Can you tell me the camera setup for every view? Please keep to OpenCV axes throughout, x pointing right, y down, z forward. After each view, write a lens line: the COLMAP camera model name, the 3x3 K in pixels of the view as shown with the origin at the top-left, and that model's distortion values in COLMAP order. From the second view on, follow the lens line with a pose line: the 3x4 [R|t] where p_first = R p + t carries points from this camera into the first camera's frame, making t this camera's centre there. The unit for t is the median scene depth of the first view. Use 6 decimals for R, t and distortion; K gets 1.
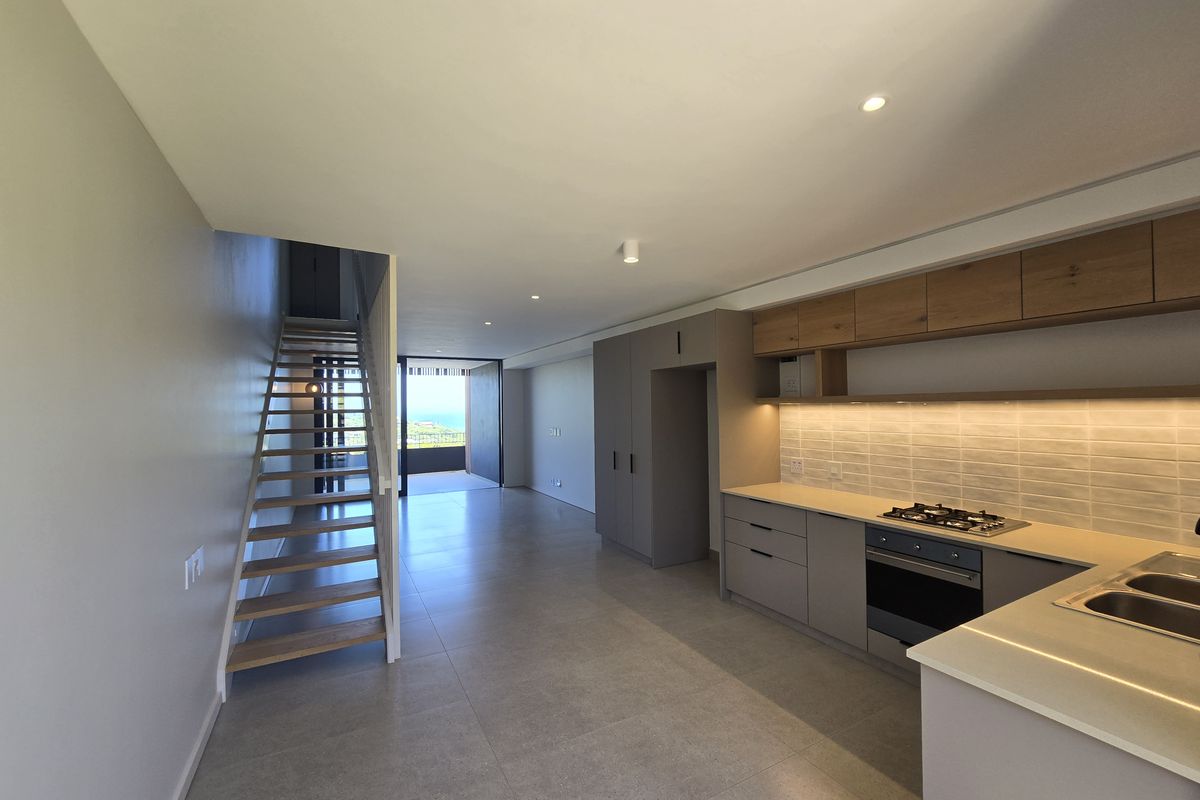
lens RADIAL K [[490.5, 0, 607.8], [0, 490.5, 400.8], [0, 0, 1]] dist [-0.010517, 0.004085]
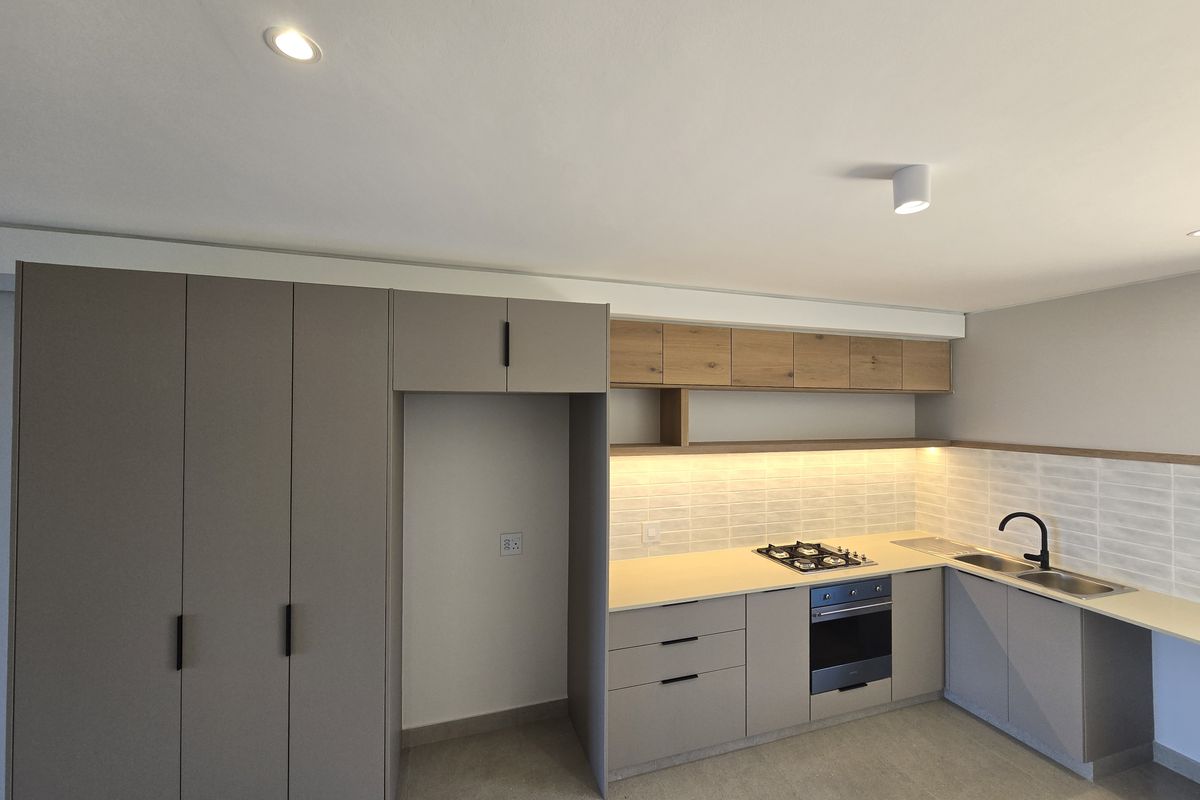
lens RADIAL K [[490.5, 0, 607.8], [0, 490.5, 400.8], [0, 0, 1]] dist [-0.010517, 0.004085]
pose [[0.186802, 0.028775, 0.981976, -0.405712], [-0.020968, 0.999460, -0.025299, -0.063295], [-0.982174, -0.015864, 0.187305, 1.007438]]
